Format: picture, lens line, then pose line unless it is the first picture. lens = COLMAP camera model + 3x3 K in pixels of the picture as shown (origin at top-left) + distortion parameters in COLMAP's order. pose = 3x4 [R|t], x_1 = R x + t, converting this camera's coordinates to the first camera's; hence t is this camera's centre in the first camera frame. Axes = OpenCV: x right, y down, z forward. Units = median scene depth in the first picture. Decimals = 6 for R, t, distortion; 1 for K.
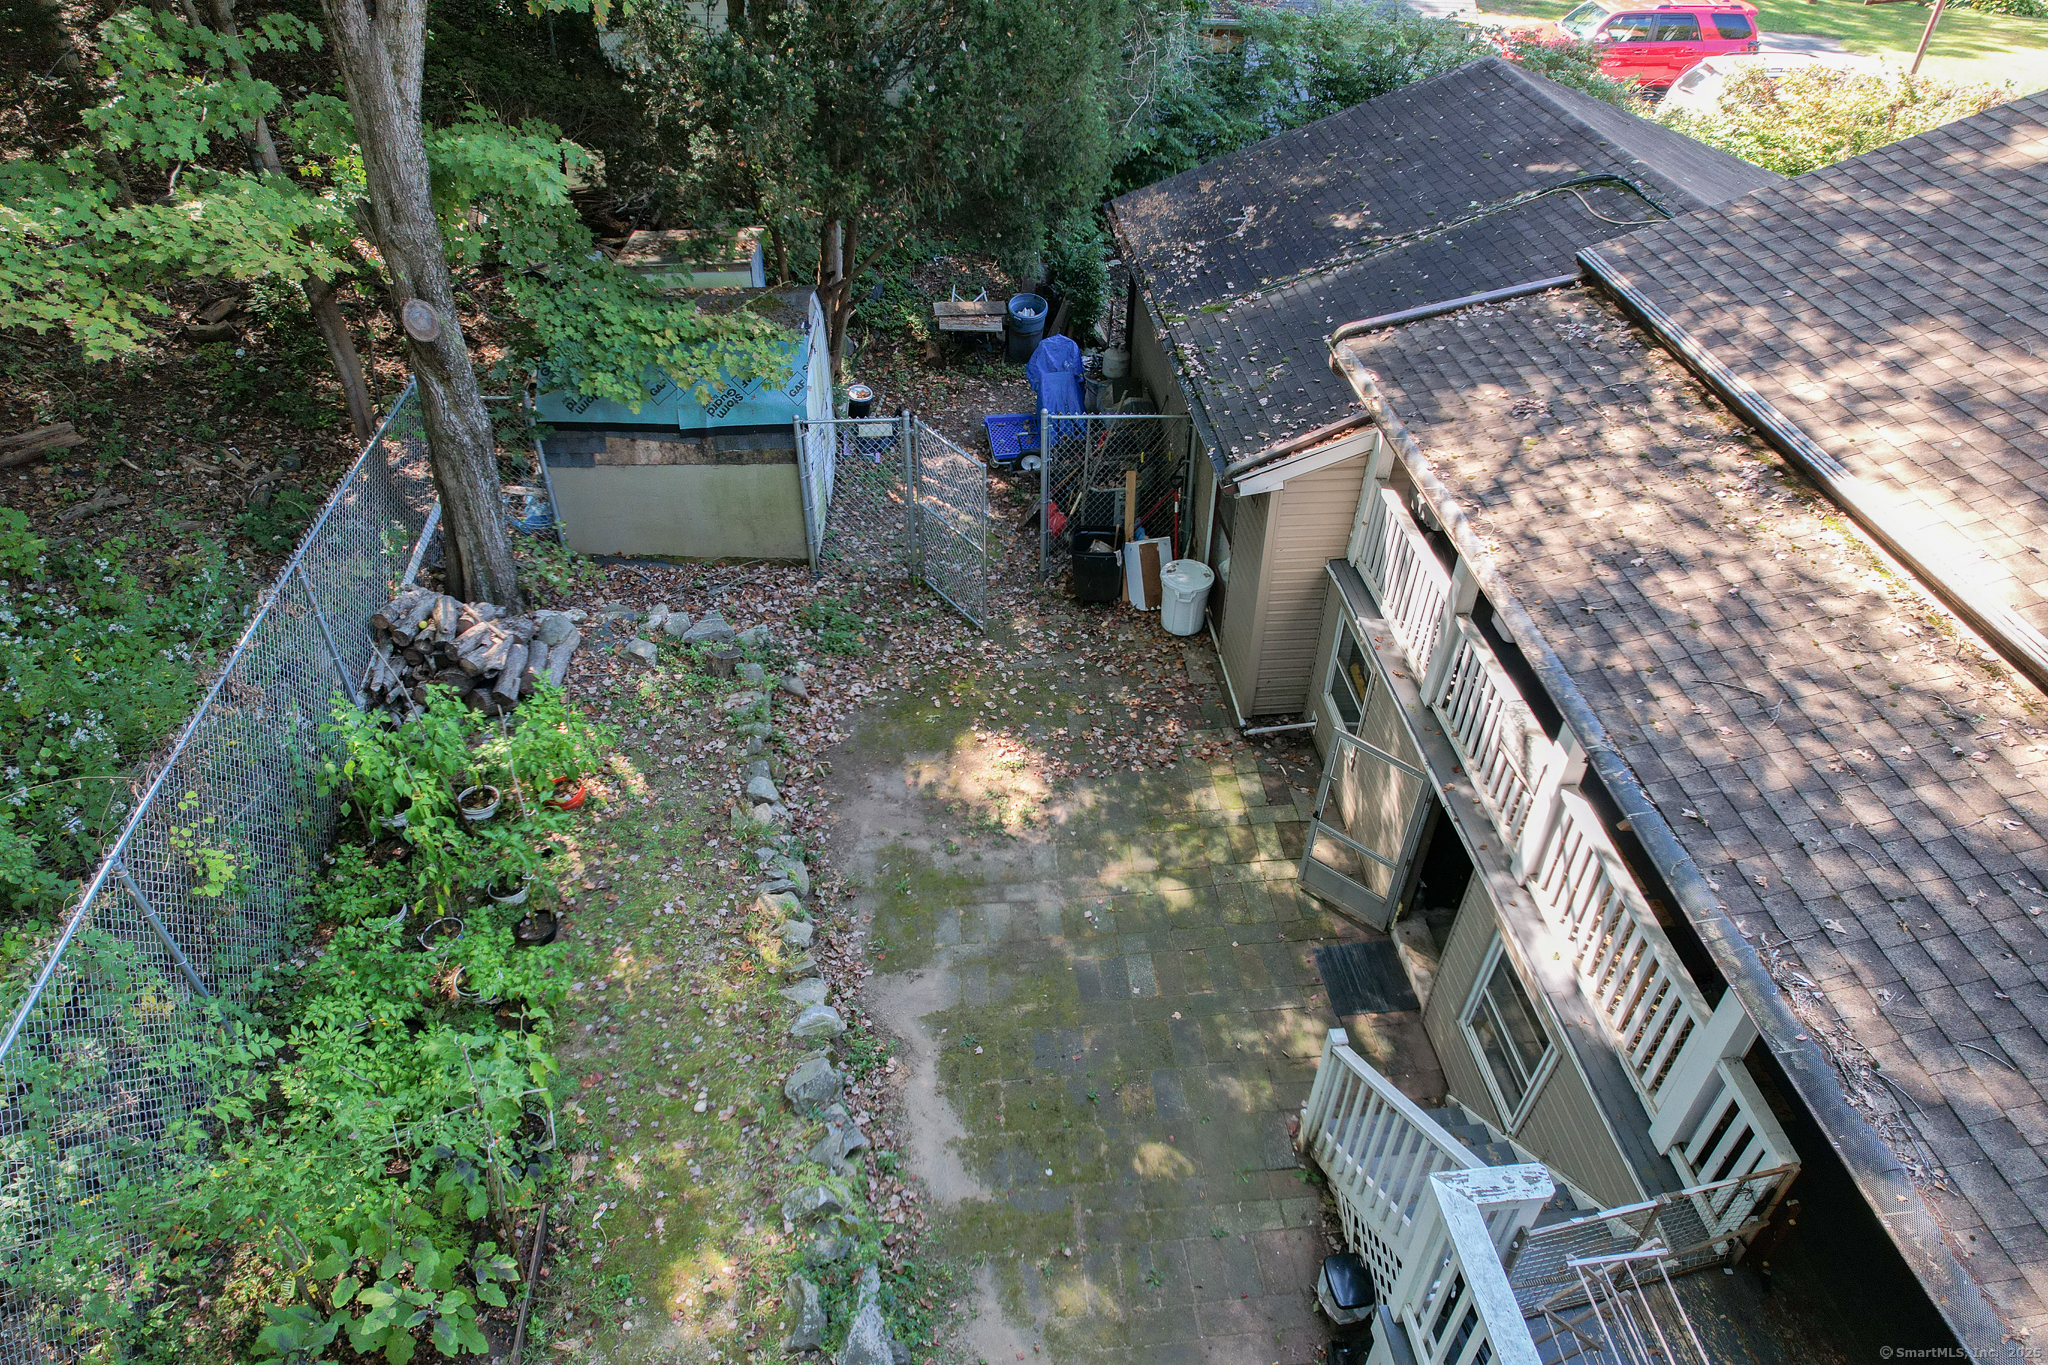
lens RADIAL K [[1300.5, 0, 1029.5], [0, 1300.5, 684.7], [0, 0, 1]] dist [-0.068923, 0.062217]
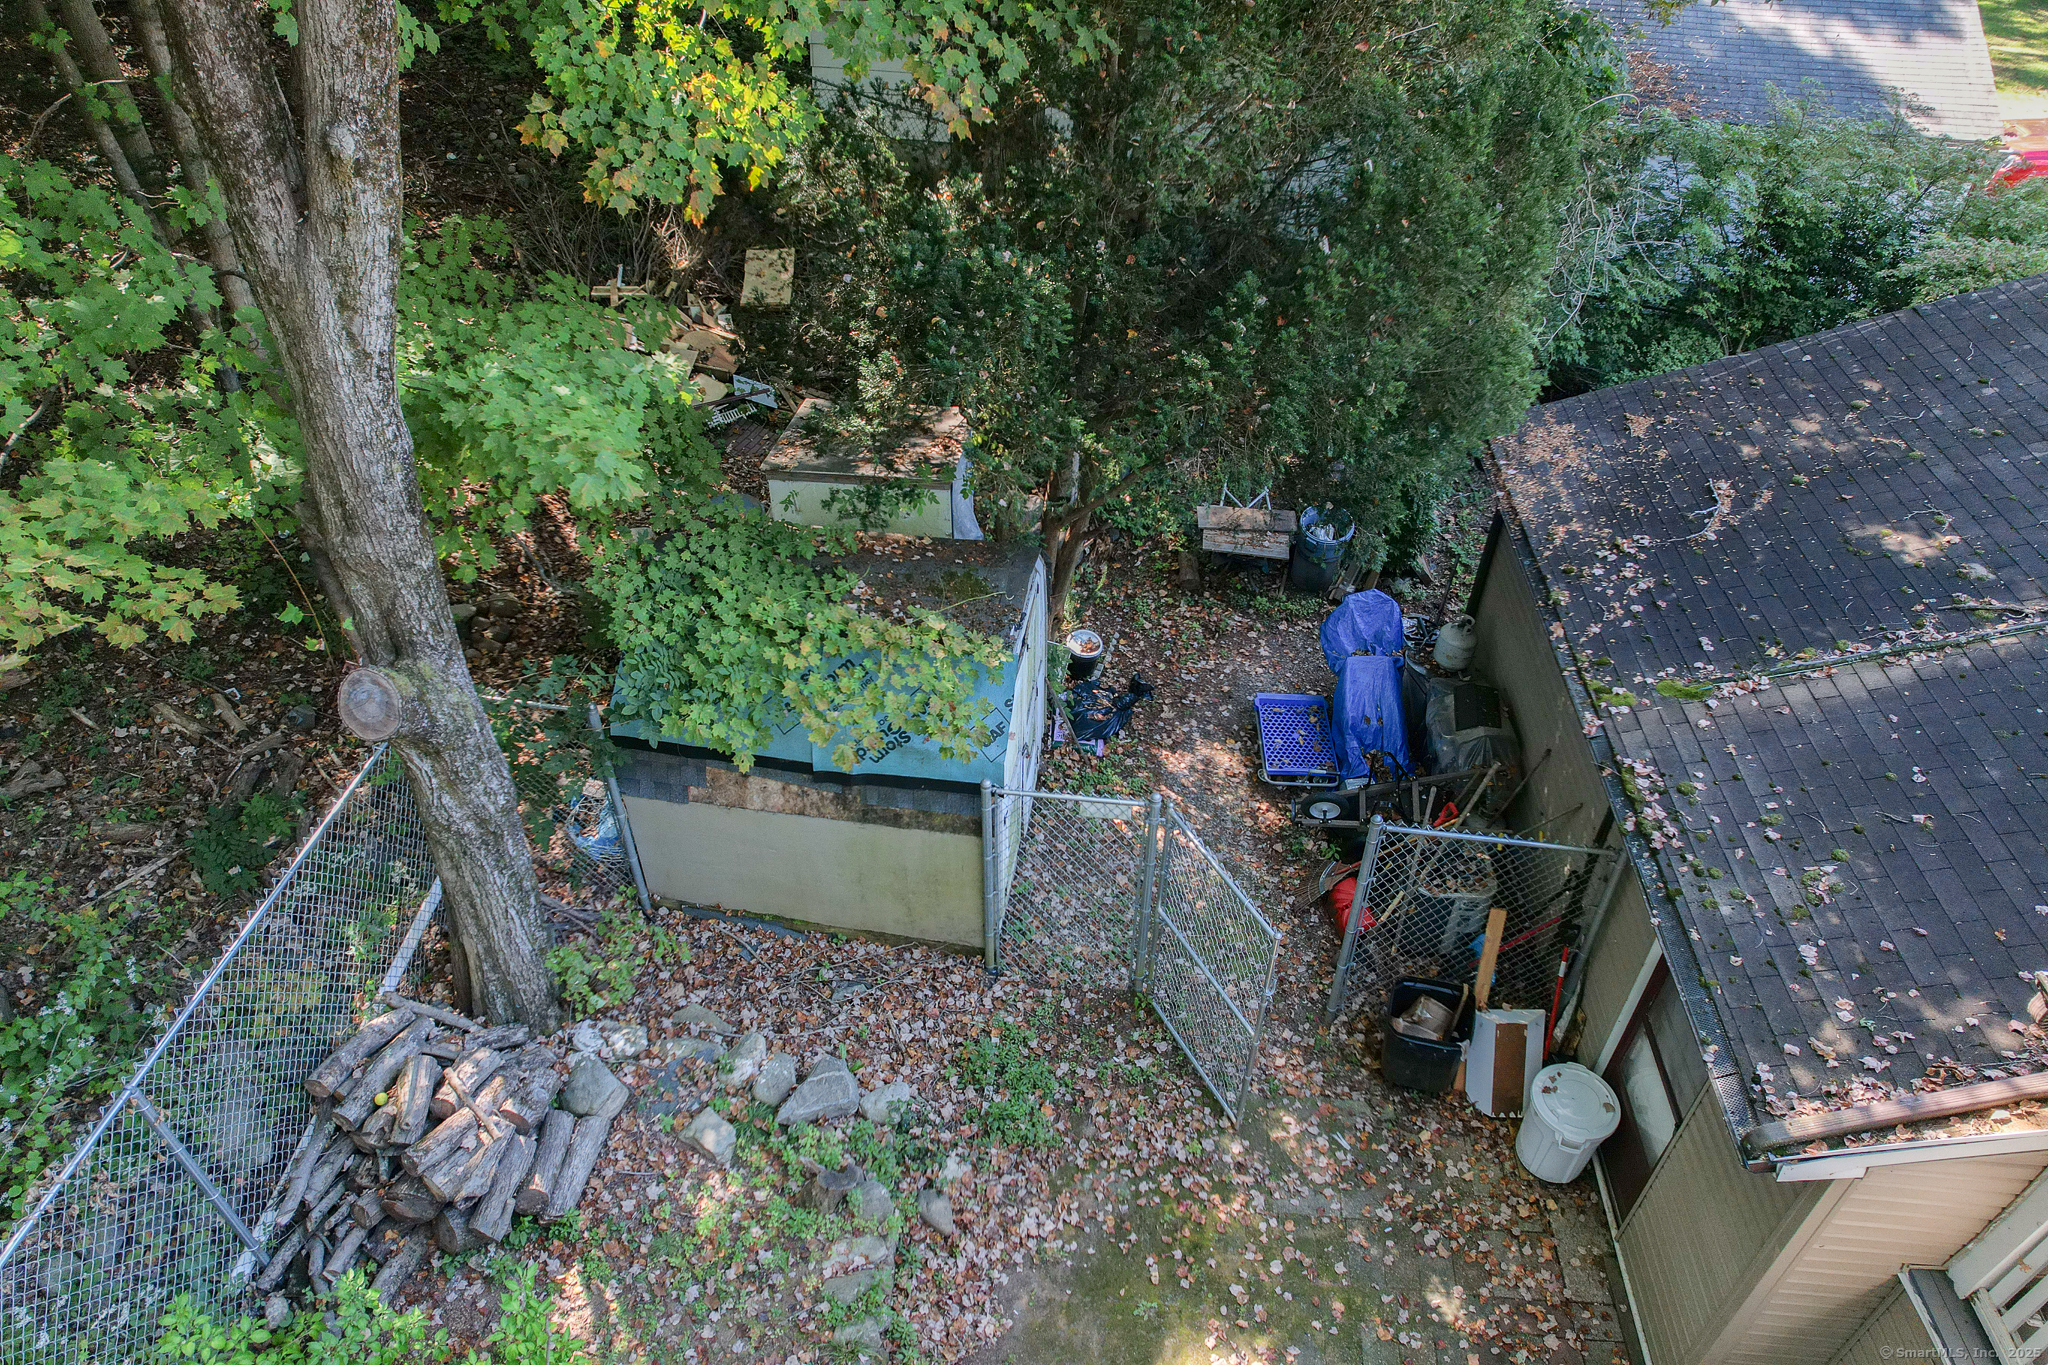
lens RADIAL K [[1300.5, 0, 1029.5], [0, 1300.5, 684.7], [0, 0, 1]] dist [-0.068923, 0.062217]
pose [[0.983575, 0.113119, -0.140653, -0.073063], [-0.113353, 0.993534, 0.006373, -0.260279], [0.140465, 0.009676, 0.990038, 0.357106]]
